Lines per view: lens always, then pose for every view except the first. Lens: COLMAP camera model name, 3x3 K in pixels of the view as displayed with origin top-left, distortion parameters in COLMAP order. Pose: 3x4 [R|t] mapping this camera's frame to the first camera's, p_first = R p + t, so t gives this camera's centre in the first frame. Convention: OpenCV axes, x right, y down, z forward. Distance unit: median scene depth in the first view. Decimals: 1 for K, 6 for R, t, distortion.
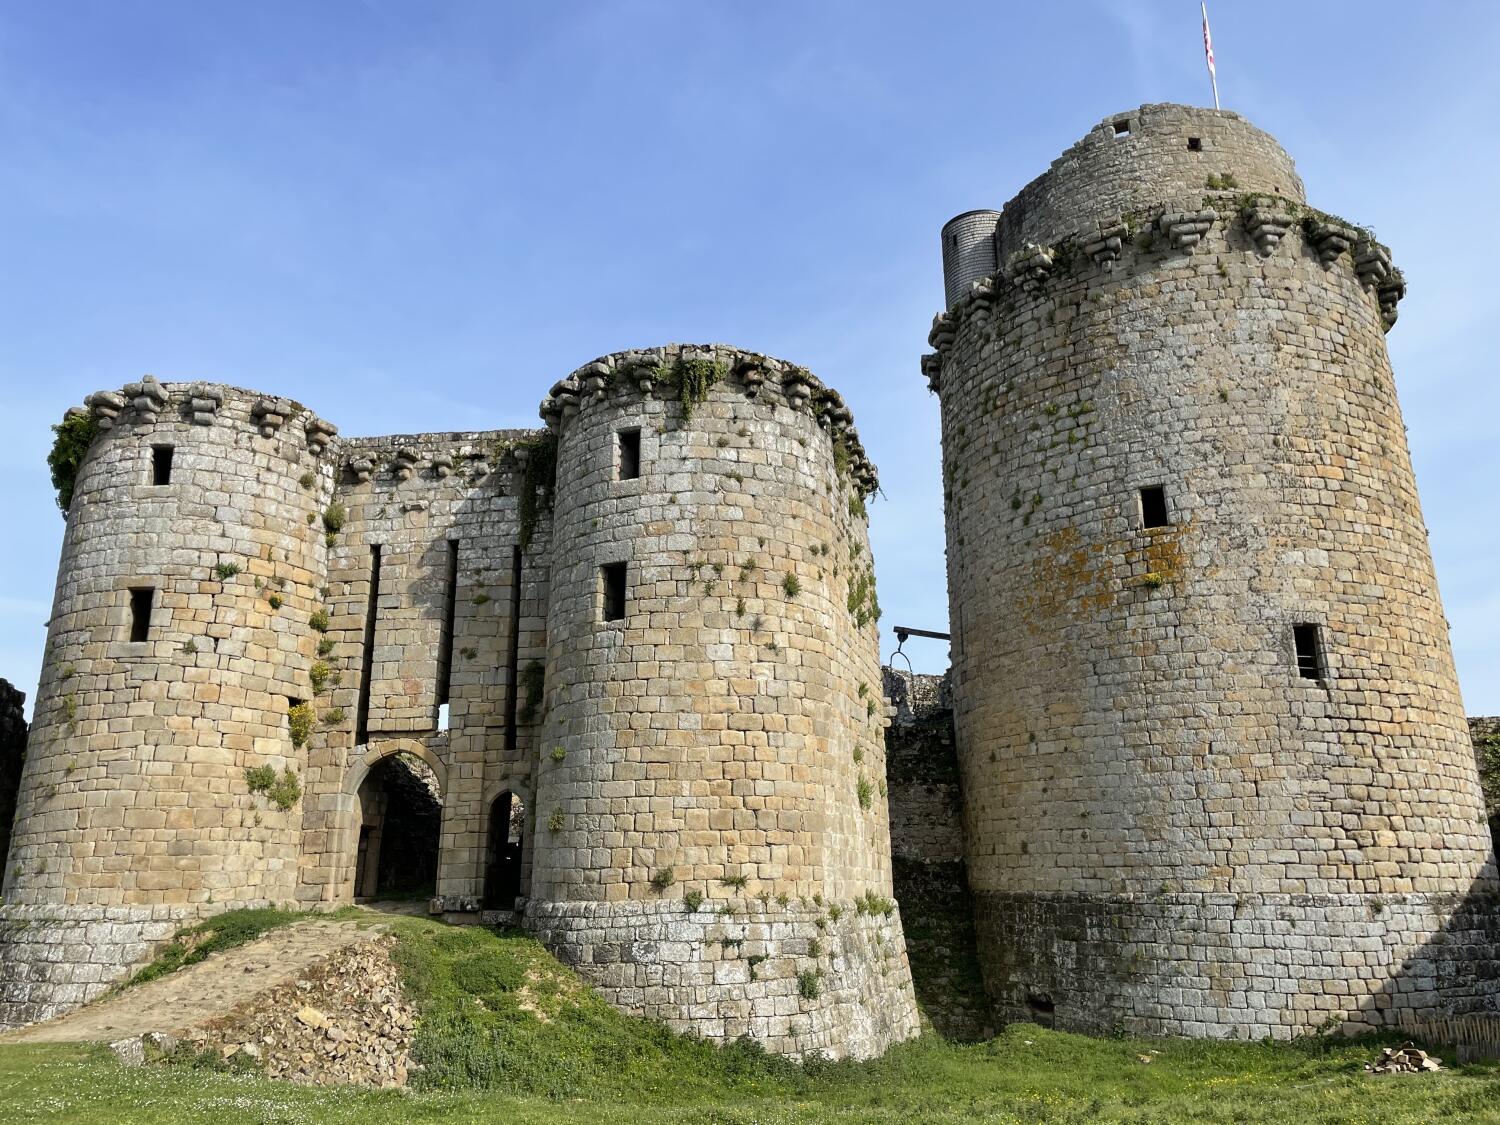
lens RADIAL K [[1149.6, 0, 749.0], [0, 1149.6, 541.6], [0, 0, 1]] dist [0.079483, -0.098024]
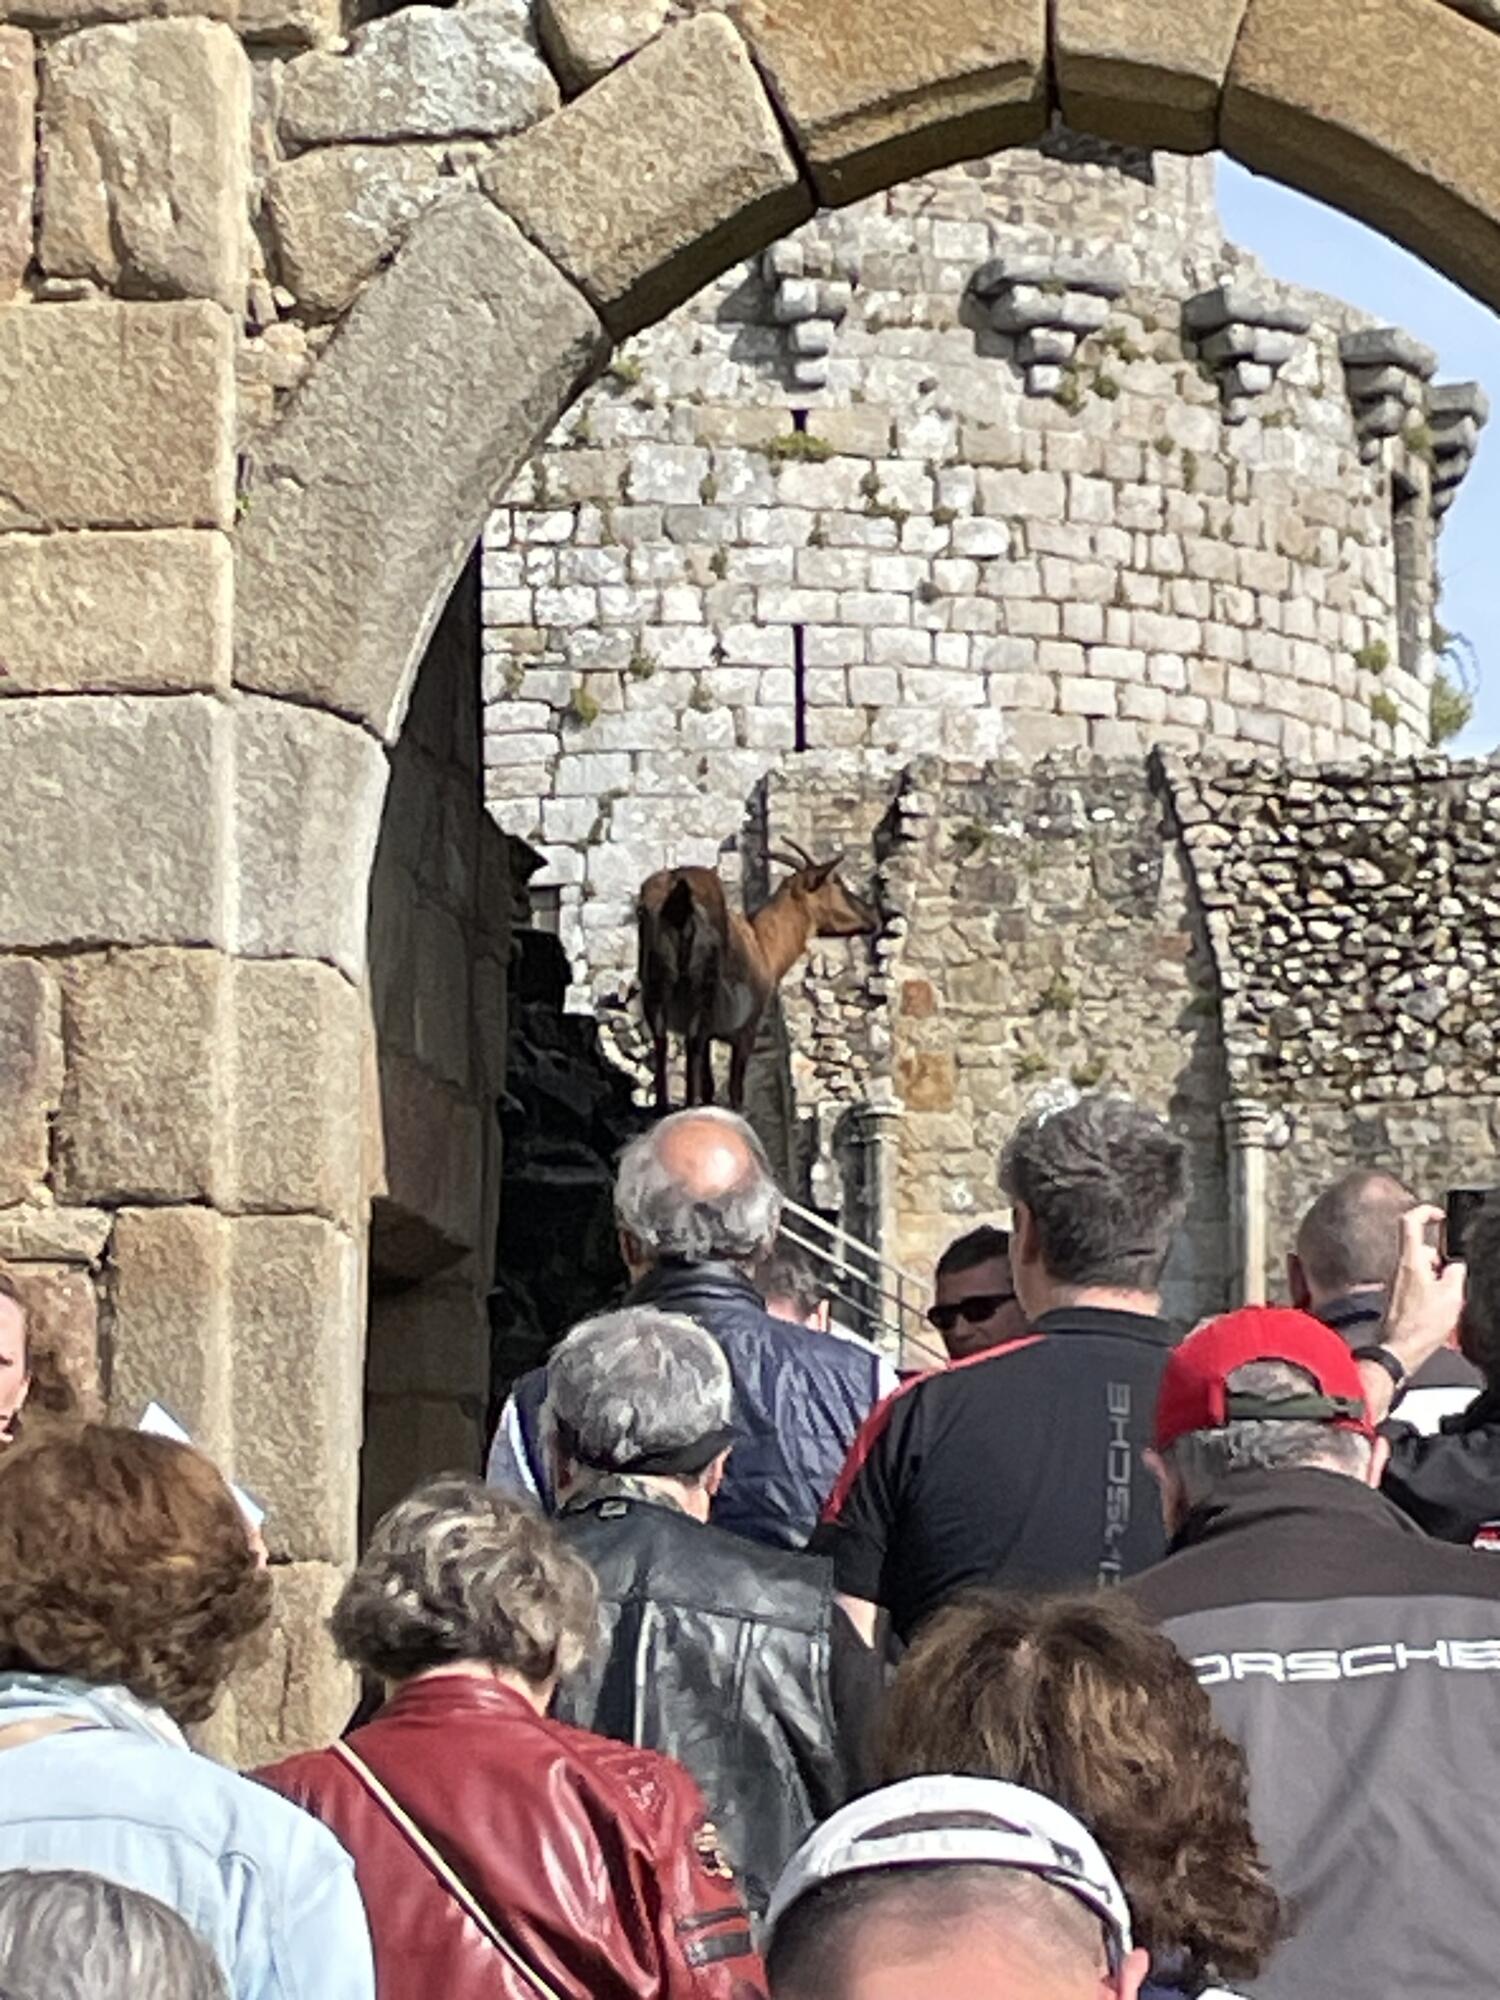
lens RADIAL K [[7772.7, 0, 748.3], [0, 7772.7, 996.4], [0, 0, 1]] dist [-0.070379, 0.000000]
pose [[0.999935, -0.000232, 0.011442, -0.332650], [-0.001558, 0.987727, 0.156185, 0.167301], [-0.011338, -0.156193, 0.987661, 0.569941]]
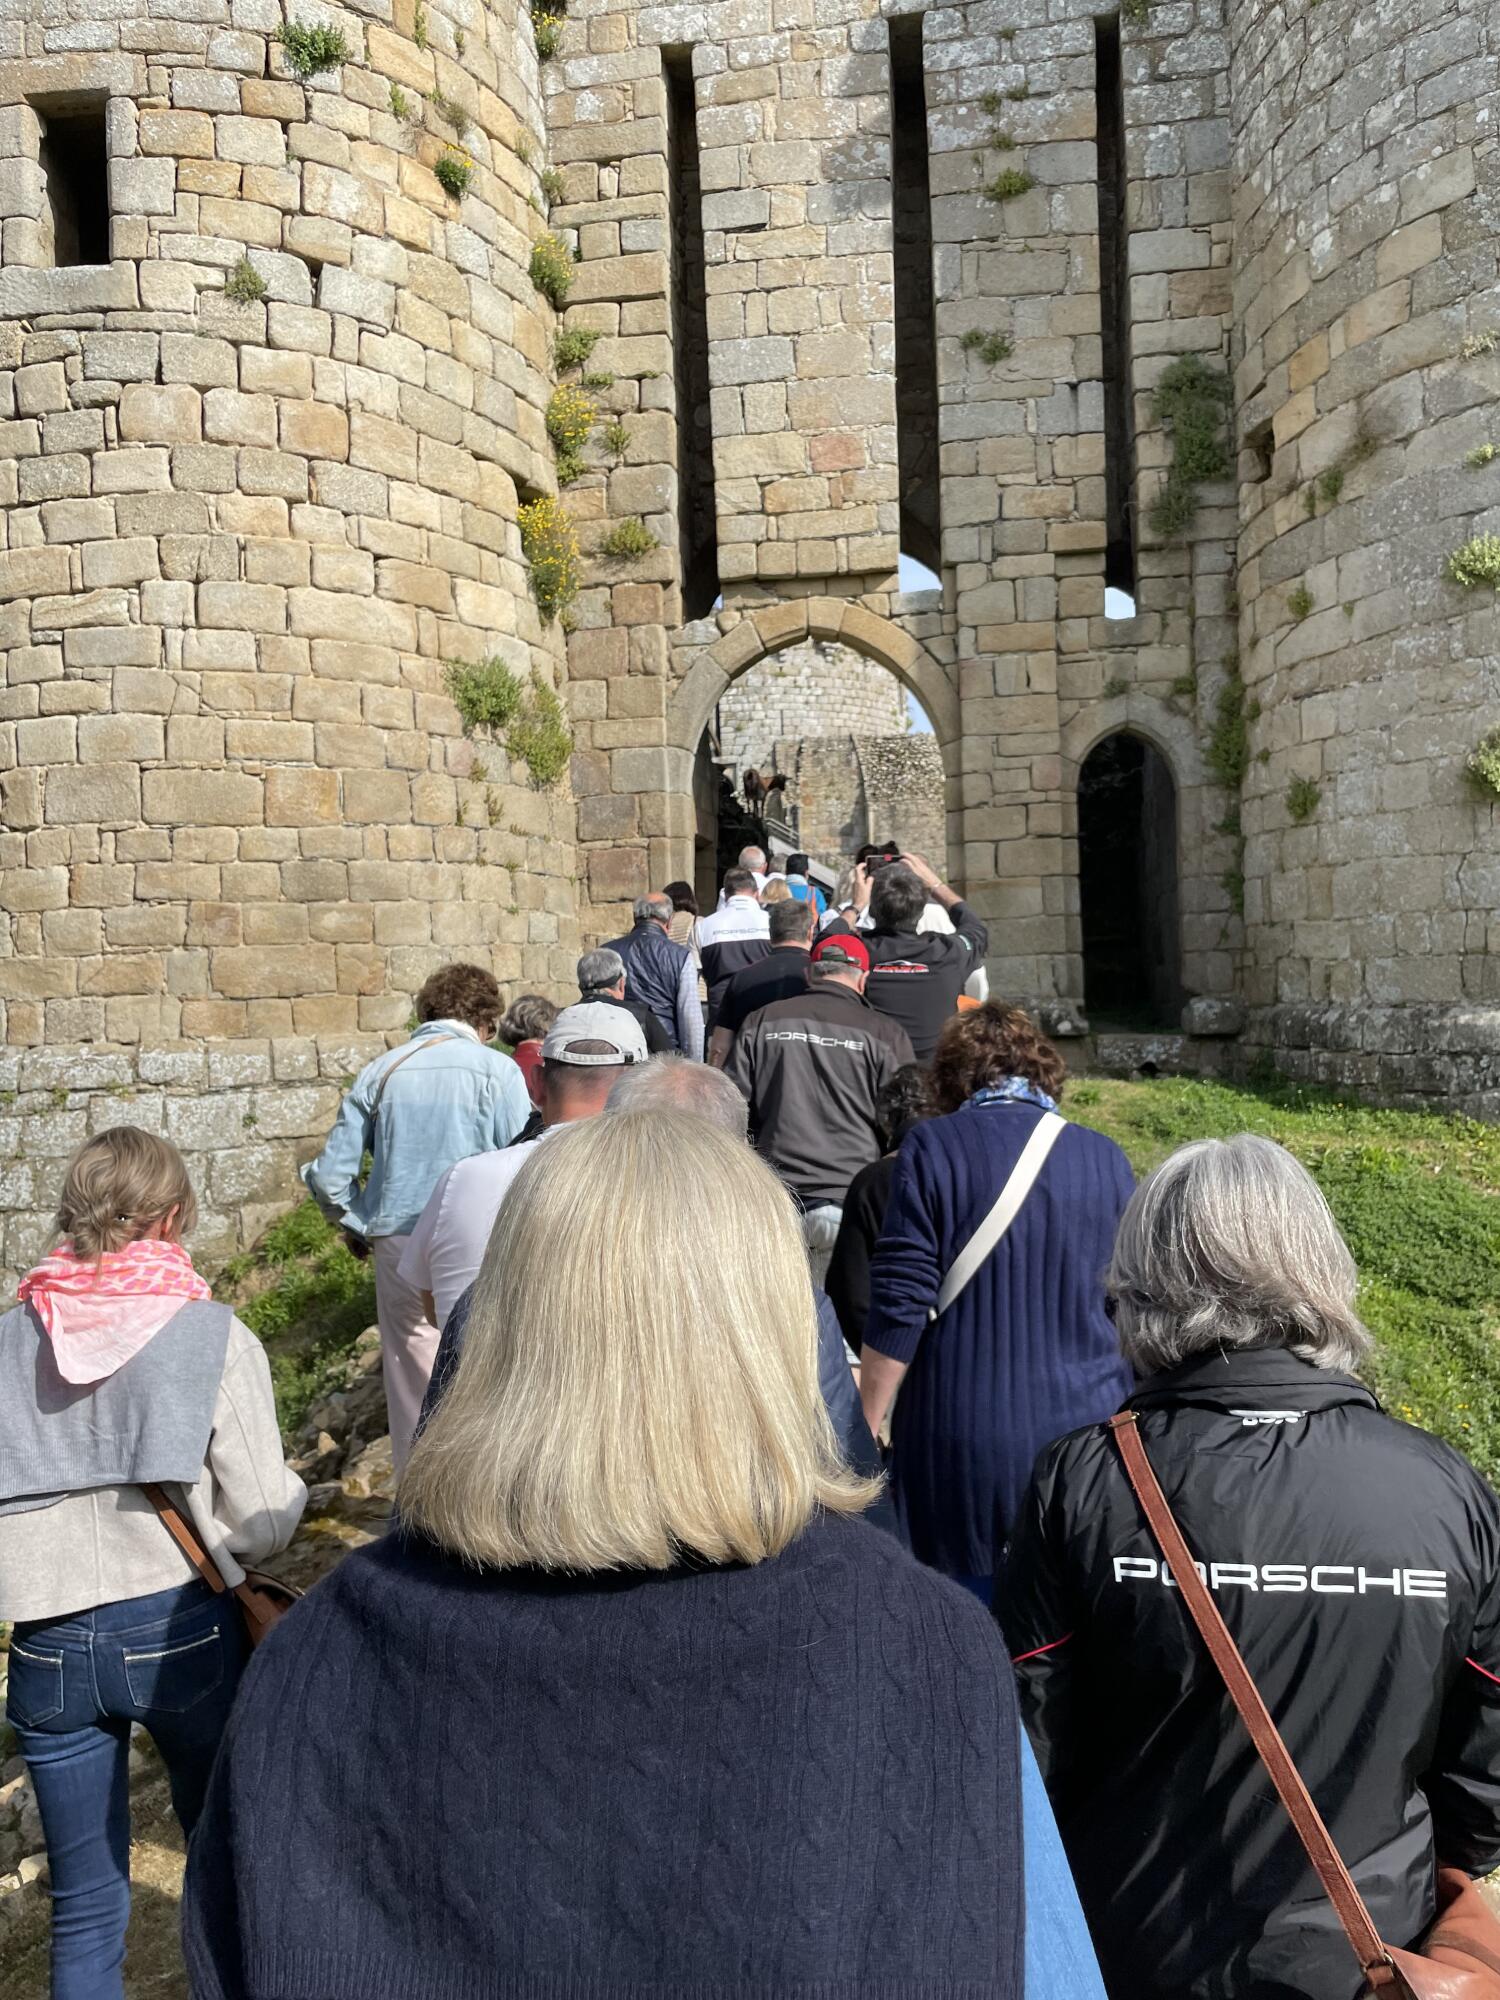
lens RADIAL K [[1532.8, 0, 756.6], [0, 1532.8, 971.5], [0, 0, 1]] dist [0.079483, -0.098024]
pose [[0.999647, -0.026063, -0.005158, -0.327135], [0.026472, 0.960534, 0.276899, 0.152351], [-0.002263, -0.276938, 0.960885, 0.510700]]
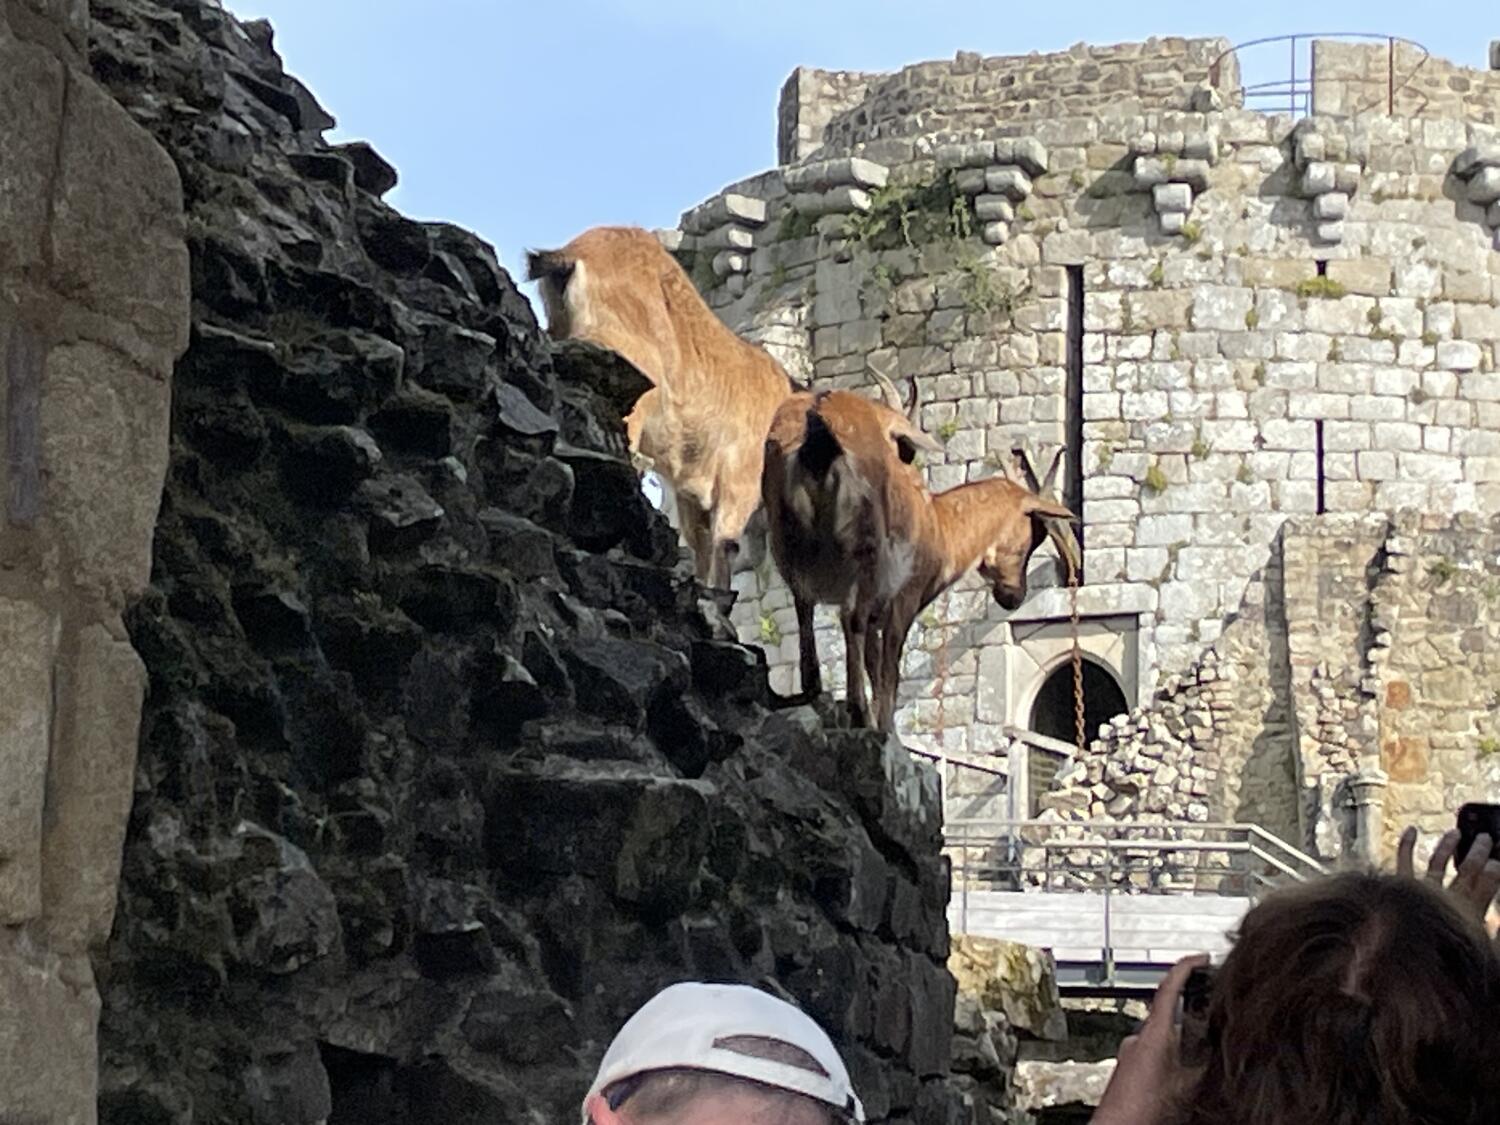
lens RADIAL K [[4968.9, 0, 699.1], [0, 4968.9, 447.0], [0, 0, 1]] dist [0.157097, 0.000000]
pose [[0.992824, 0.002450, -0.119560, -0.297639], [0.009708, 0.994838, 0.101006, 0.230451], [0.119190, -0.101442, 0.987676, 0.896379]]
